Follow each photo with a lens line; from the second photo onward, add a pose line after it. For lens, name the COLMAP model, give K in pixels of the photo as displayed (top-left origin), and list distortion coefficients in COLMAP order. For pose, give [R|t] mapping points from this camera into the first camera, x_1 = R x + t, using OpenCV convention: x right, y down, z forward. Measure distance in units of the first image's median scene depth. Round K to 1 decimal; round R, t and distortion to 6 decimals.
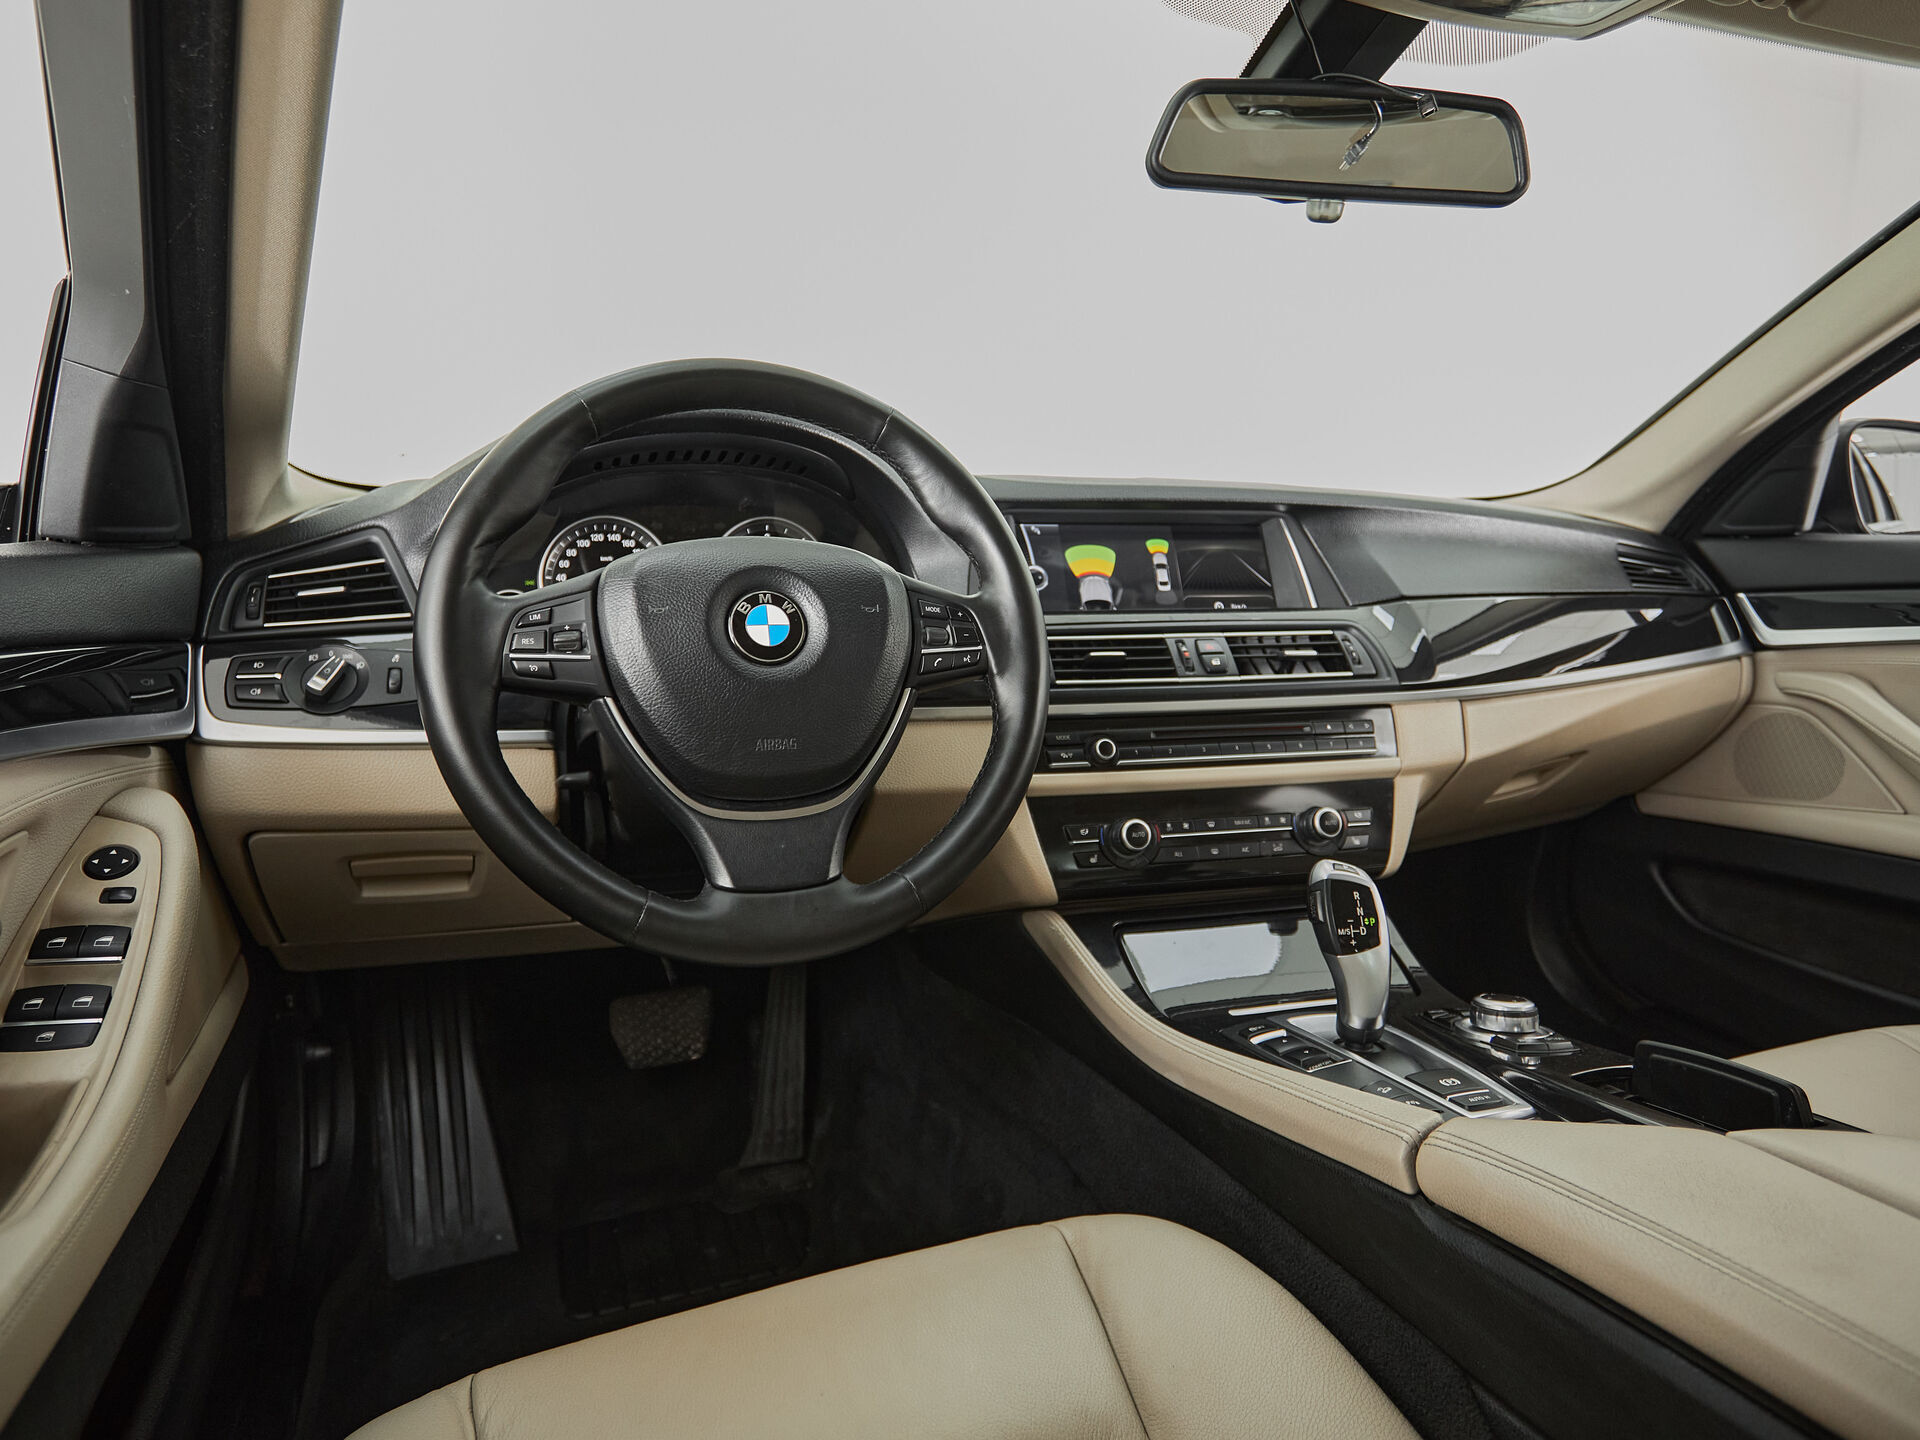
lens RADIAL K [[1181.9, 0, 964.2], [0, 1181.9, 667.5], [0, 0, 1]] dist [-0.000018, 0.000913]
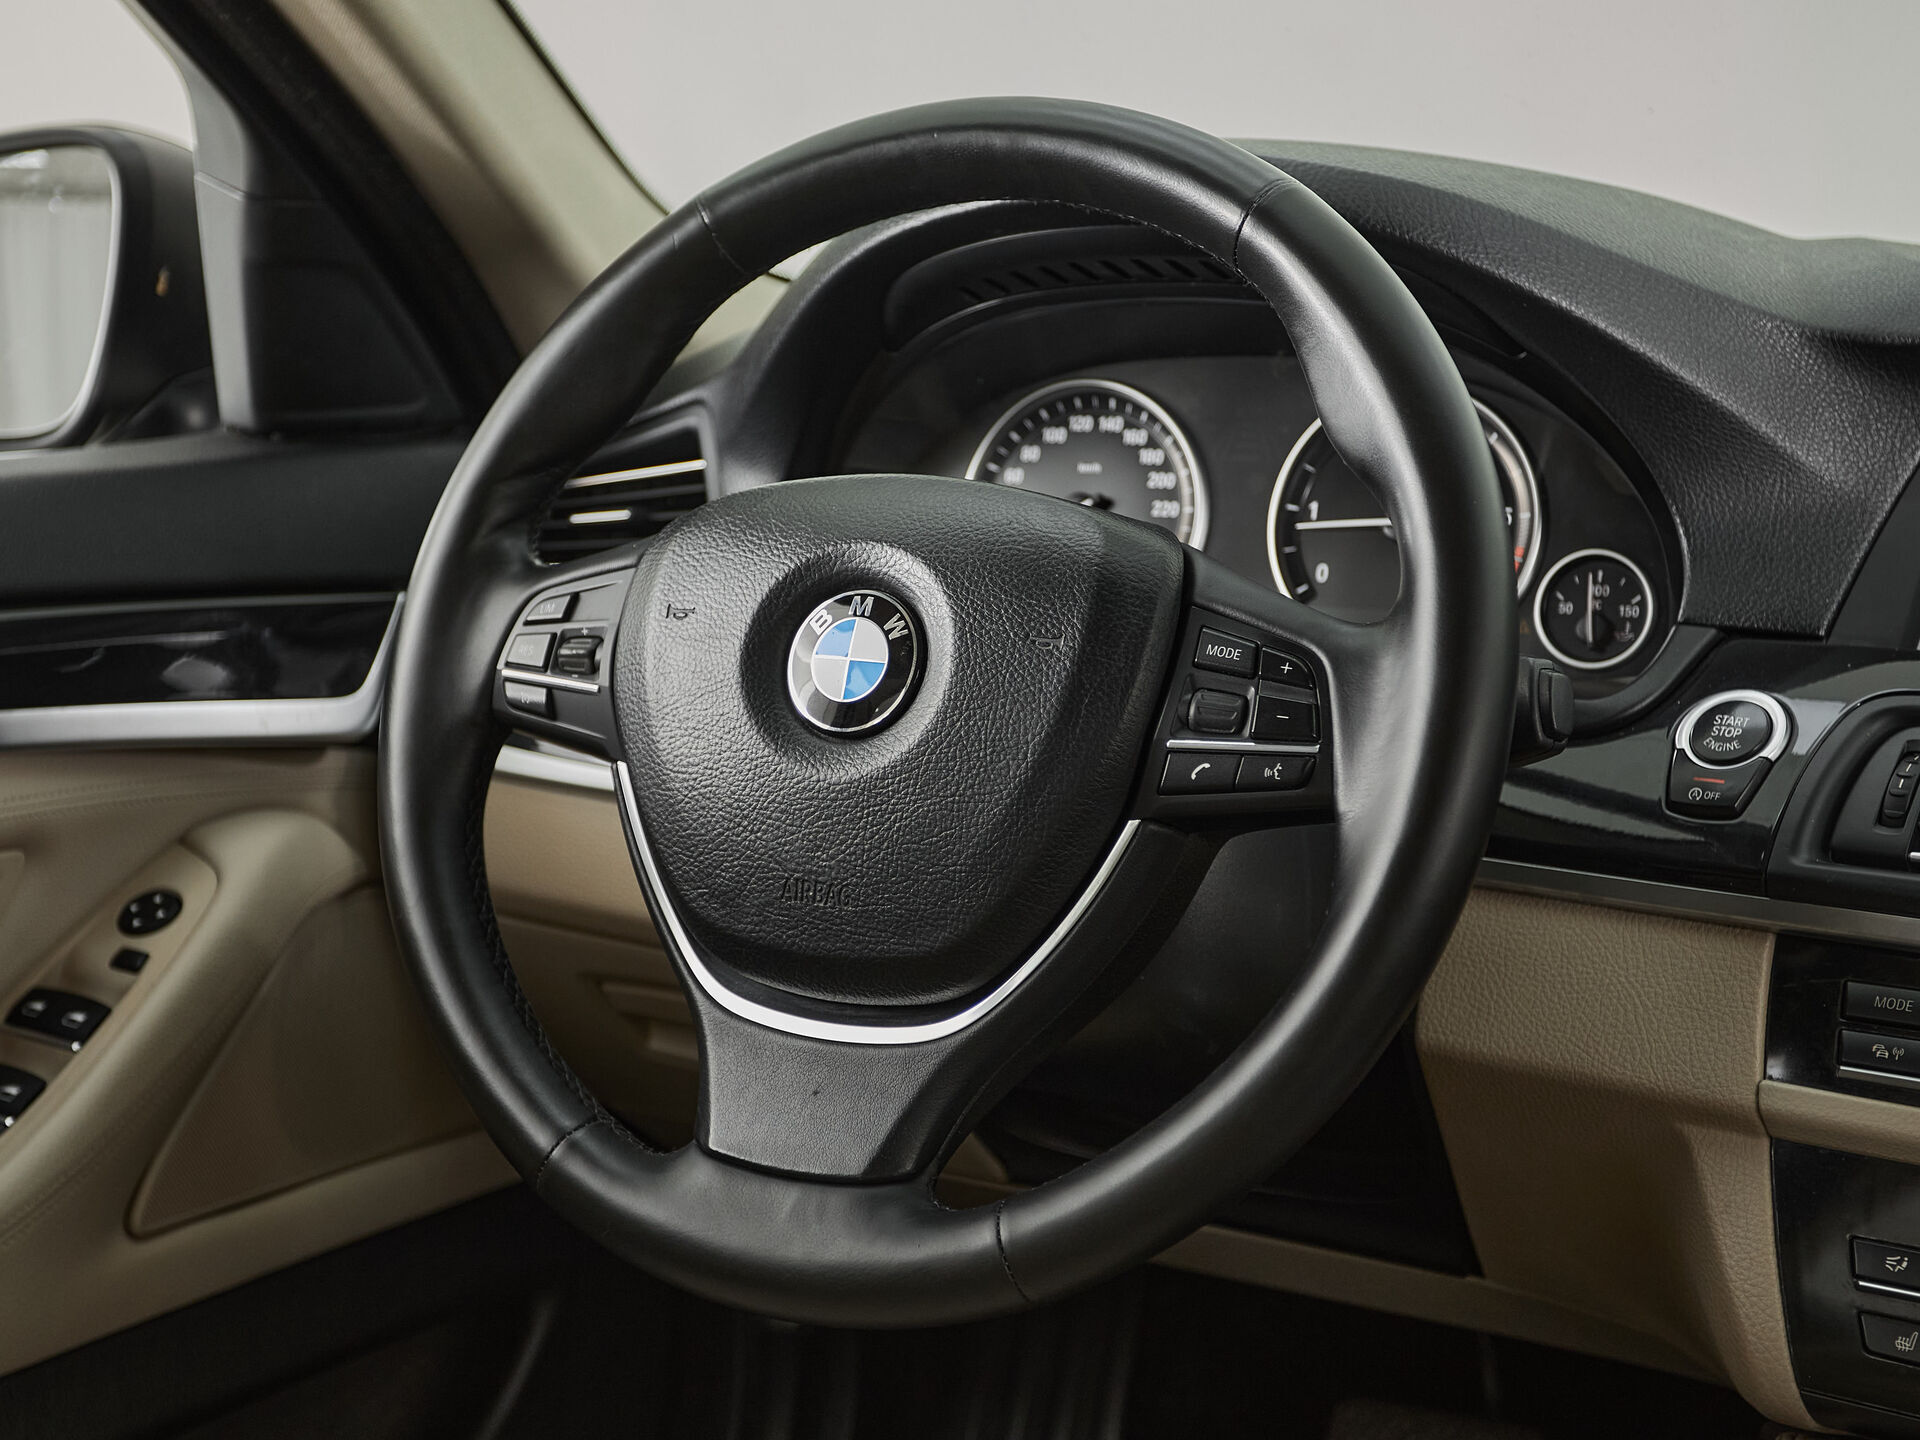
lens RADIAL K [[3099.0, 0, 834.8], [0, 3099.0, 723.3], [0, 0, 1]] dist [0.023335, 0.068304]
pose [[0.611428, 0.112185, -0.783308, 0.643519], [-0.070986, 0.993684, 0.086905, -0.091026], [0.788110, 0.002468, 0.615530, 0.132277]]
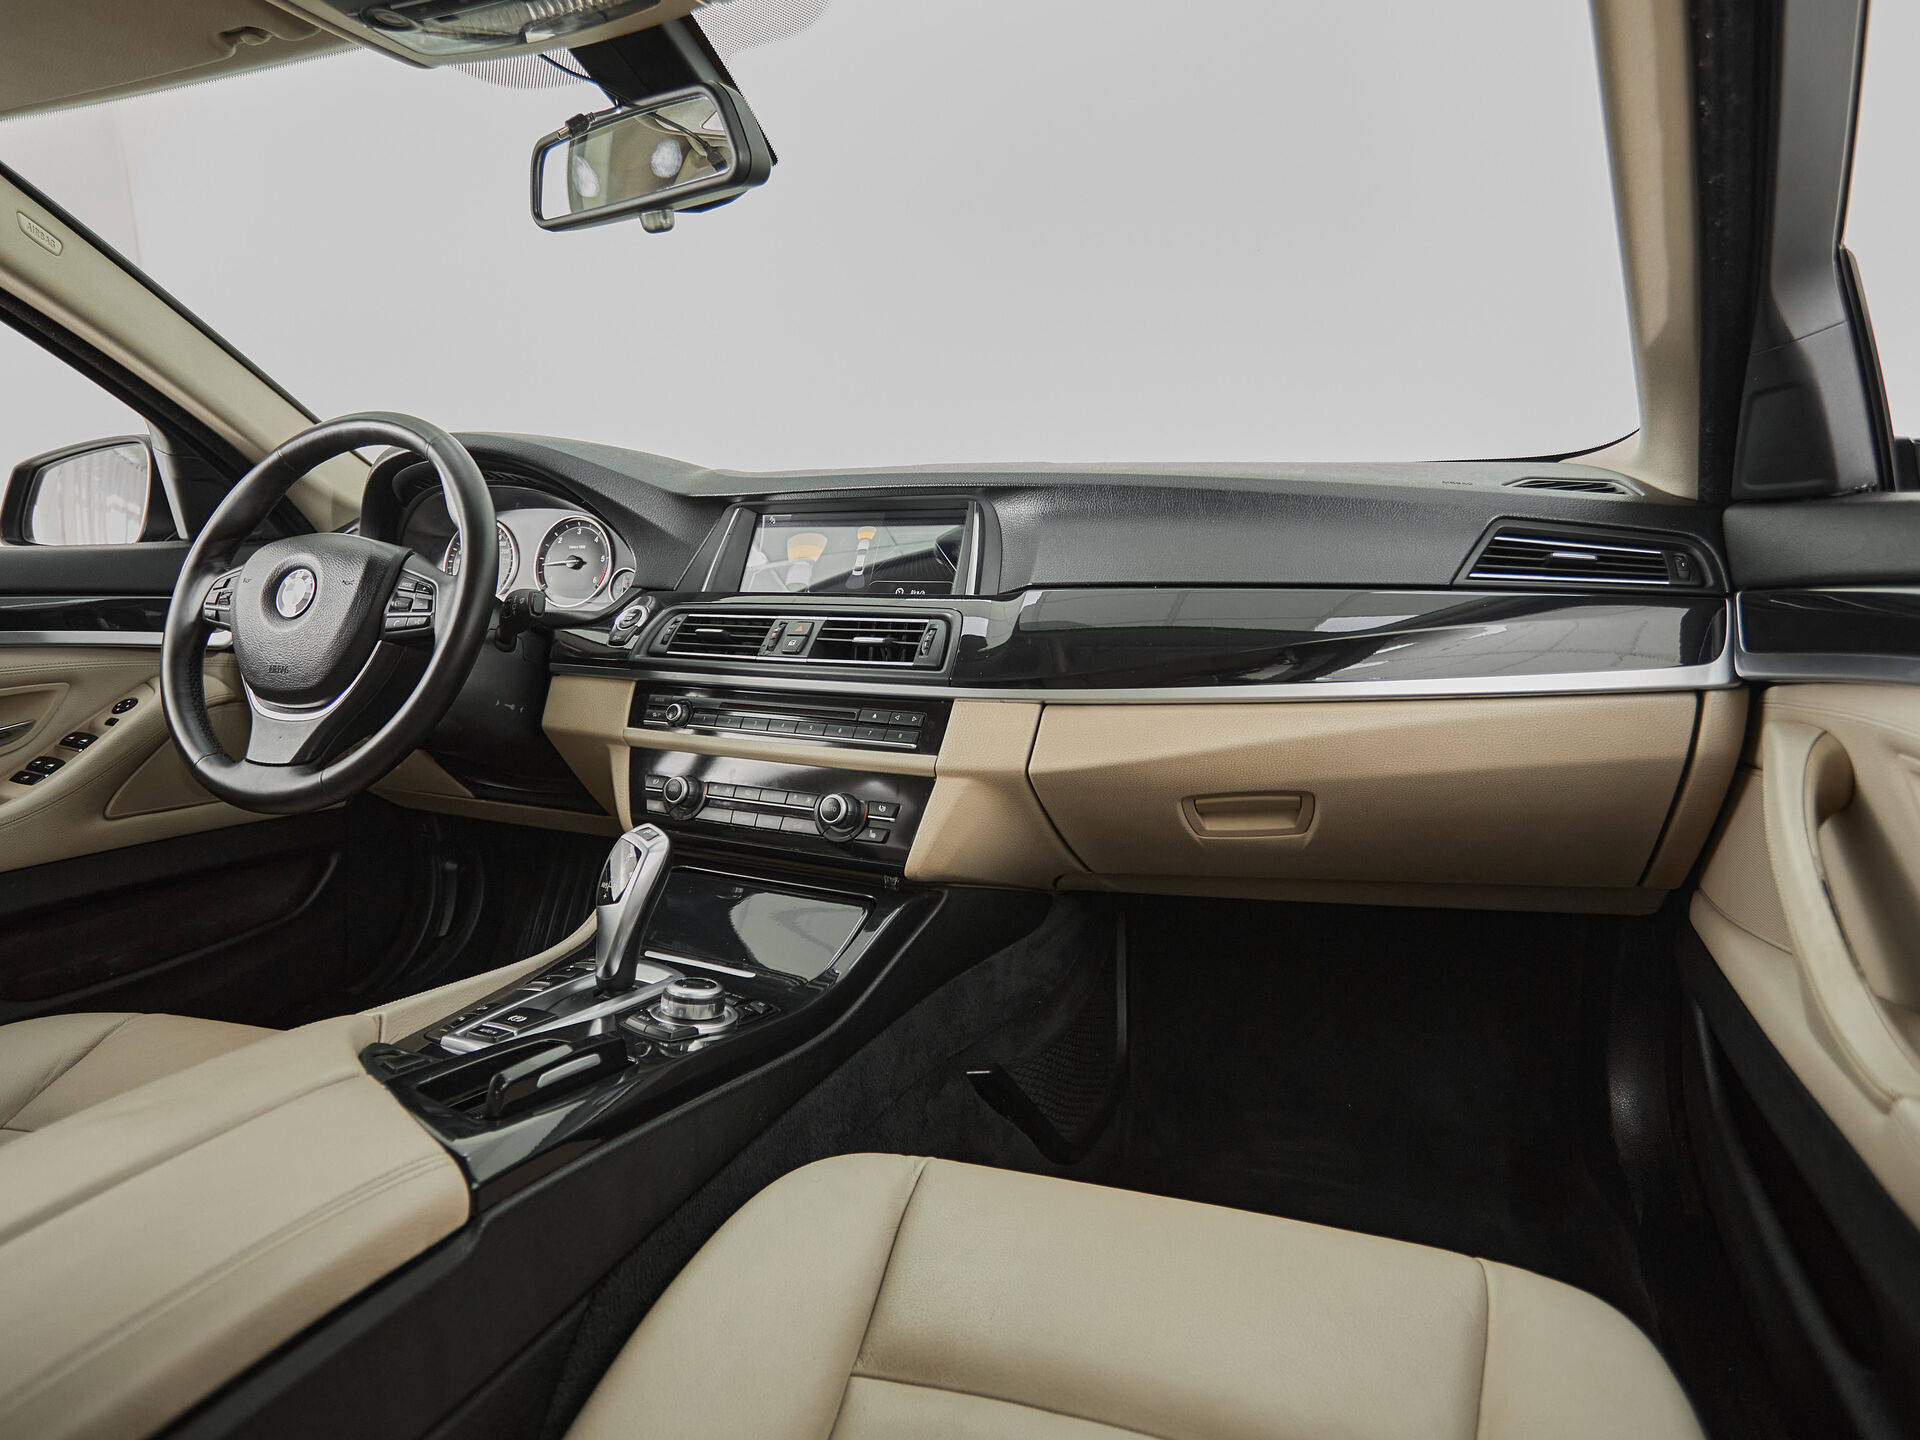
lens RADIAL K [[1181.9, 0, 964.2], [0, 1181.9, 667.5], [0, 0, 1]] dist [-0.000018, 0.000913]
pose [[0.726753, 0.063809, -0.683928, 1.102879], [-0.056220, 0.997861, 0.033357, -0.028315], [0.684594, 0.014208, 0.728786, 0.359112]]
